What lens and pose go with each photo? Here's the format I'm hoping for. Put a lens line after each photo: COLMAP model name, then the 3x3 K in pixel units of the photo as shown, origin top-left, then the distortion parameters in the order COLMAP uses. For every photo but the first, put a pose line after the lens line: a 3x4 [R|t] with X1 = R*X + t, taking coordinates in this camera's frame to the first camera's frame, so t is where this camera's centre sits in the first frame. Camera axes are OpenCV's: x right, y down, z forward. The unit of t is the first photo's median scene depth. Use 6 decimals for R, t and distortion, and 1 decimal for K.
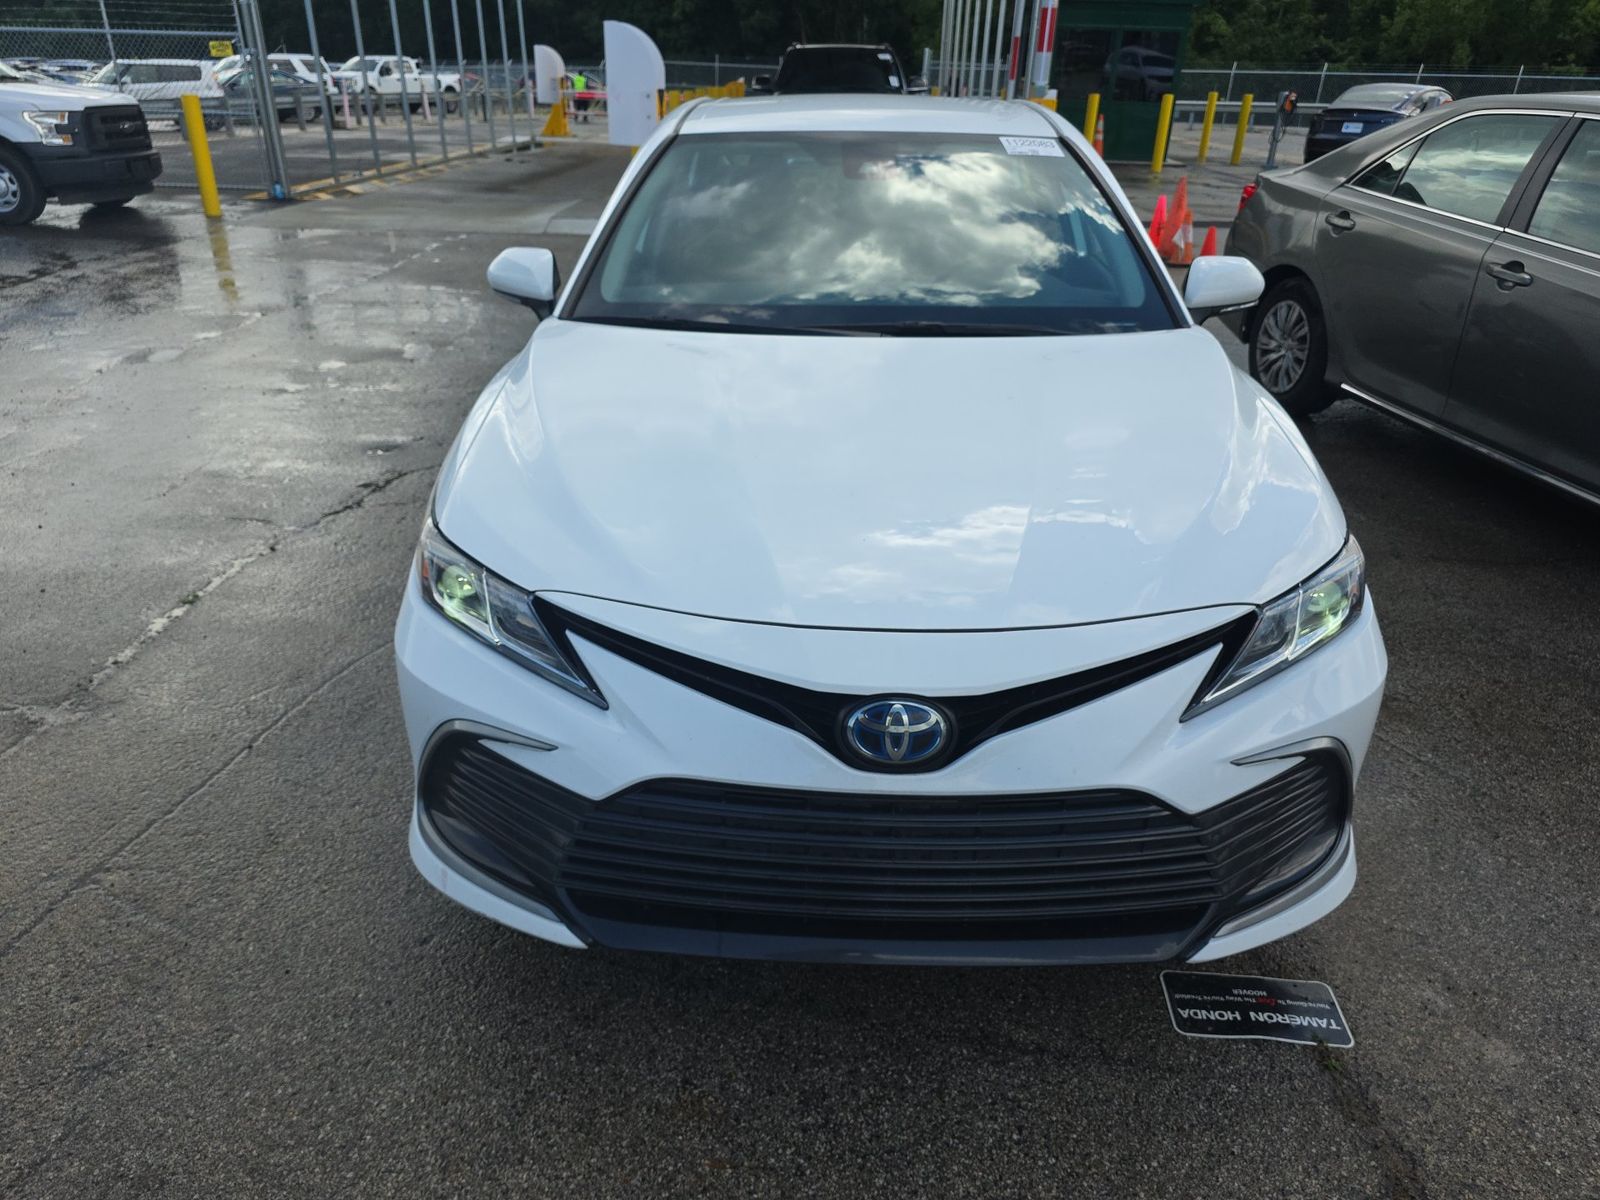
lens RADIAL K [[1105.0, 0, 800.0], [0, 1105.0, 600.0], [0, 0, 1]] dist [0.048527, -0.000364]
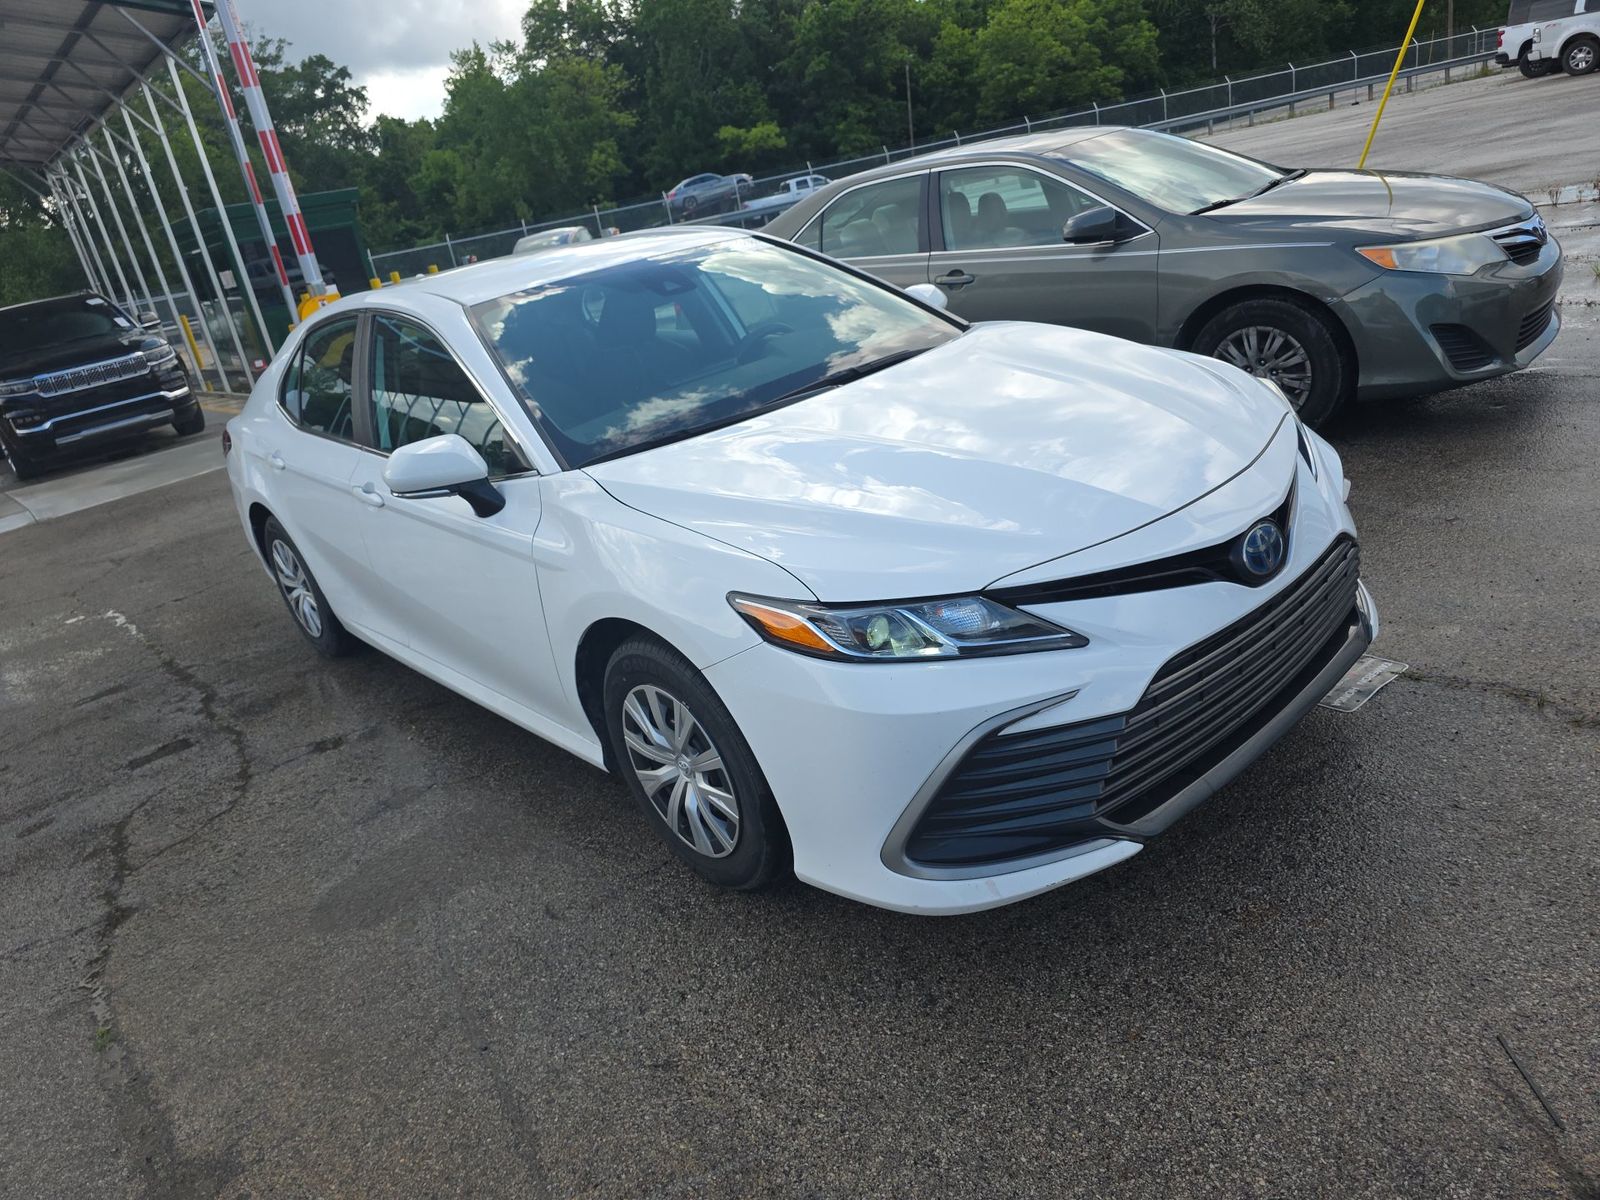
lens RADIAL K [[1090.7, 0, 831.0], [0, 1090.7, 595.0], [0, 0, 1]] dist [-0.001012, -0.005635]
pose [[0.735526, -0.397820, 0.548398, -0.982584], [0.467062, 0.884099, 0.014910, -0.092311], [-0.490770, 0.245169, 0.836084, 0.137381]]
